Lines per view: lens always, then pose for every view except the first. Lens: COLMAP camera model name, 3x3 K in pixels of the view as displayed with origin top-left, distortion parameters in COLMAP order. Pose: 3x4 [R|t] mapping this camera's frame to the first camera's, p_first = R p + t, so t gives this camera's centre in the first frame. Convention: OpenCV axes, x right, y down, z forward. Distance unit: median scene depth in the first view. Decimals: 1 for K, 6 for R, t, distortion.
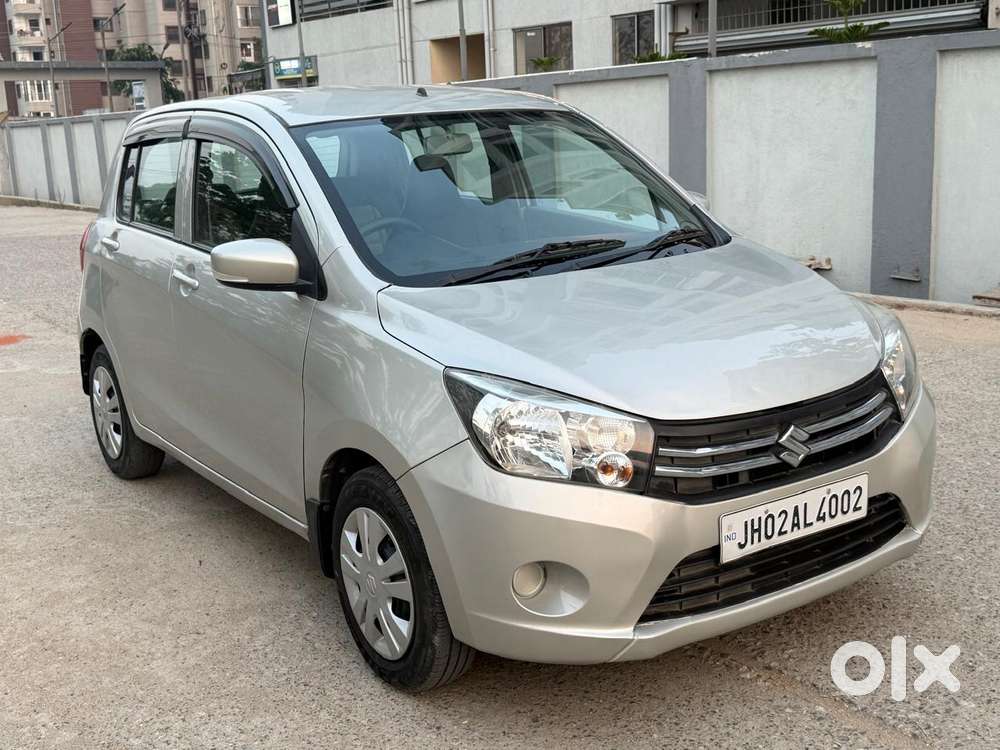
lens RADIAL K [[1205.4, 0, 507.6], [0, 1205.4, 369.8], [0, 0, 1]] dist [0.123619, 0.000000]
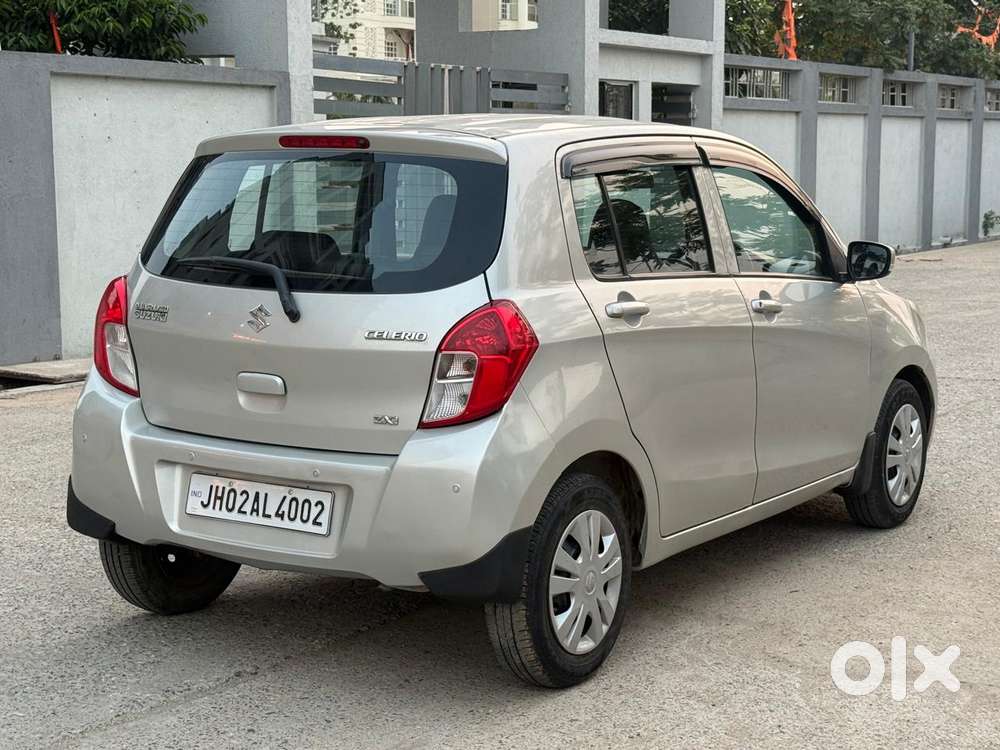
lens RADIAL K [[1753.3, 0, 504.5], [0, 1753.3, 373.3], [0, 0, 1]] dist [0.151395, 0.000000]
pose [[-0.405301, -0.073520, 0.911222, -1.694861], [0.204376, 0.964246, 0.168702, -0.351813], [-0.891045, 0.254607, -0.375784, 2.000599]]
